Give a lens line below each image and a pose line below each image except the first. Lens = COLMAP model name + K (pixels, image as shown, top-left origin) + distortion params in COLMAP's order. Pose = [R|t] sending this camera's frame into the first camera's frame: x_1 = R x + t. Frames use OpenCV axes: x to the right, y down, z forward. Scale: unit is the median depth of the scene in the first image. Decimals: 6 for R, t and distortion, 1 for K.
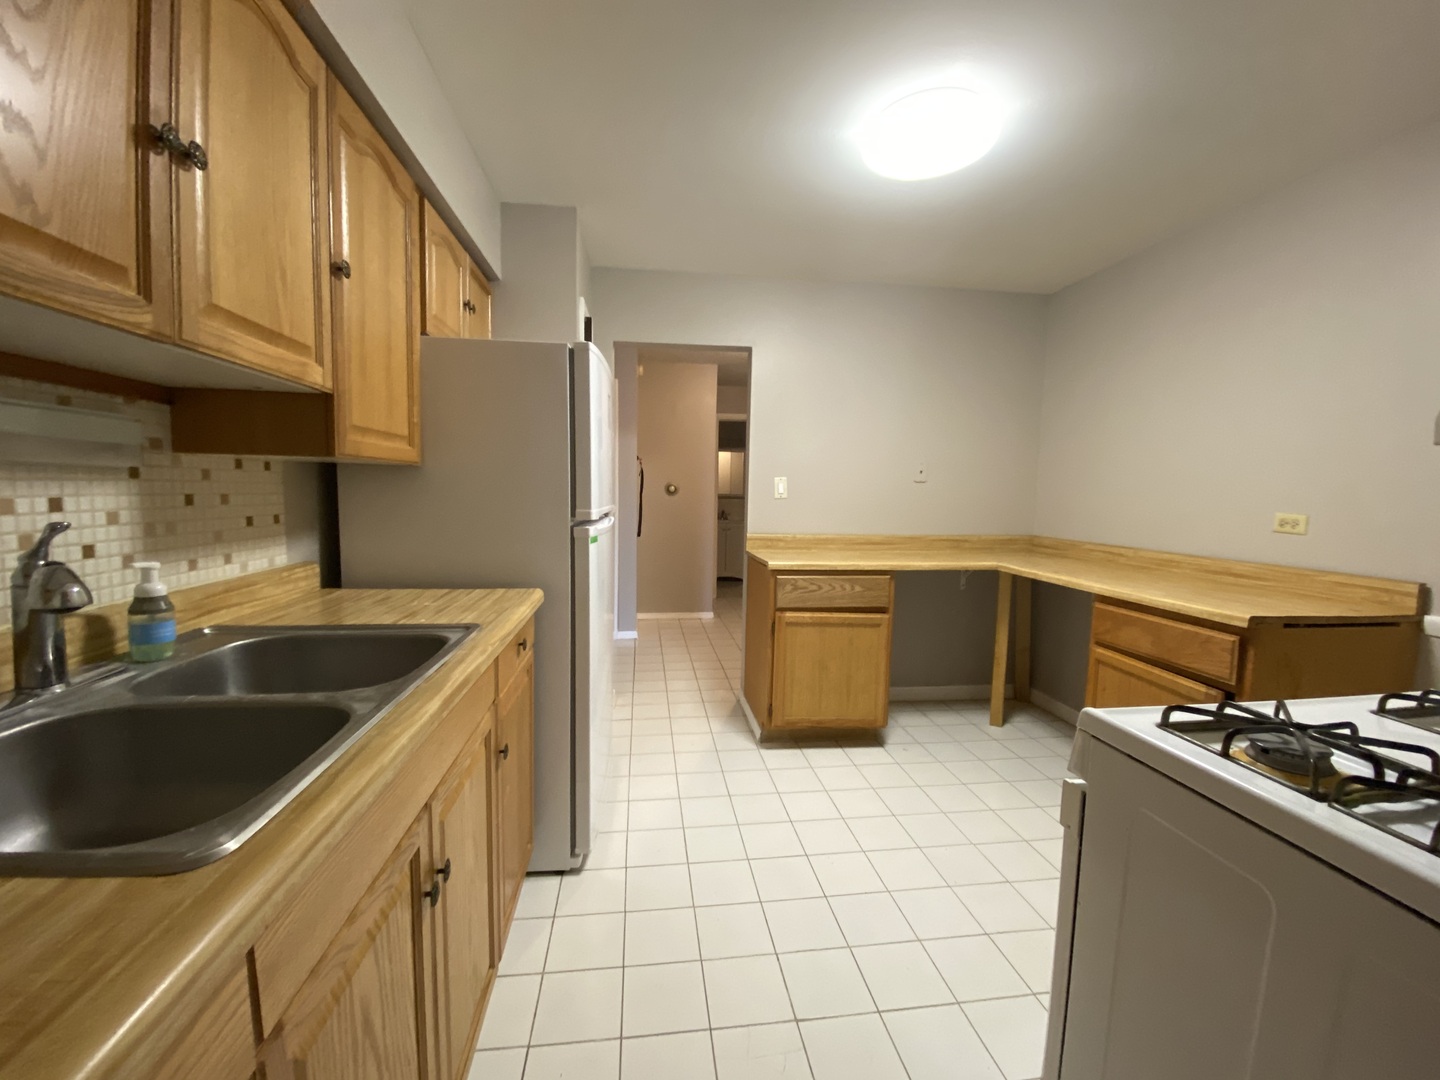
lens RADIAL K [[579.8, 0, 720.0], [0, 579.8, 540.0], [0, 0, 1]] dist [0.024163, -0.022697]
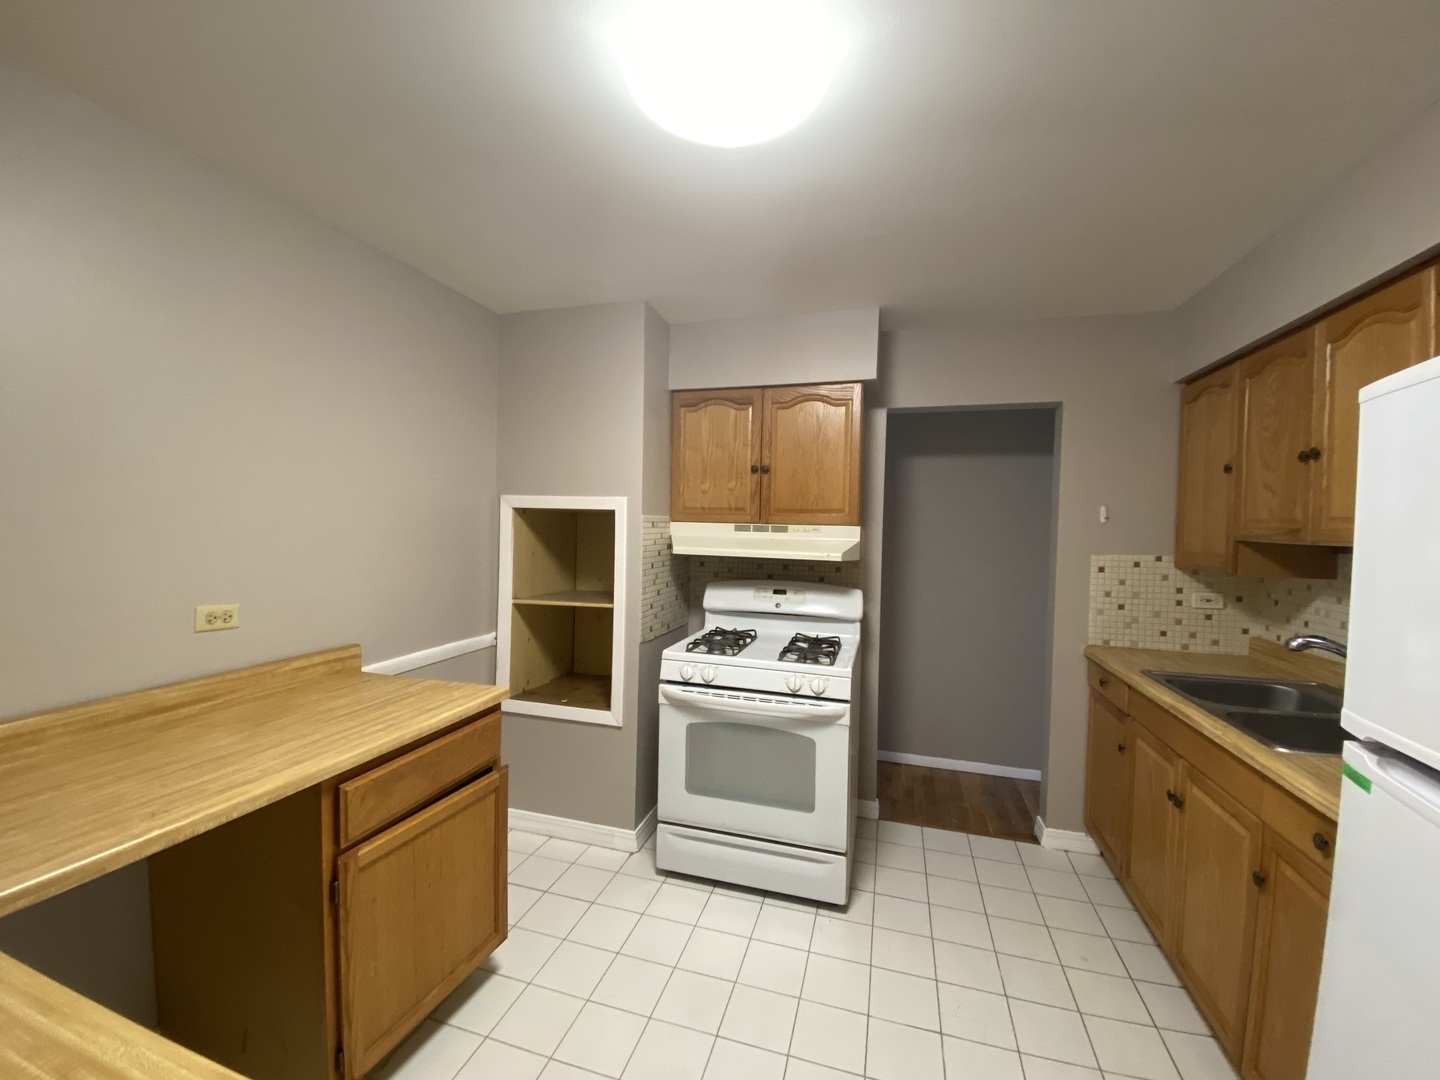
lens RADIAL K [[579.3, 0, 720.0], [0, 579.3, 540.0], [0, 0, 1]] dist [0.023453, -0.022398]
pose [[-0.908711, -0.046567, 0.414819, 0.091251], [0.000055, 0.993744, 0.111678, -0.305677], [-0.417425, 0.101506, -0.903024, 1.993474]]
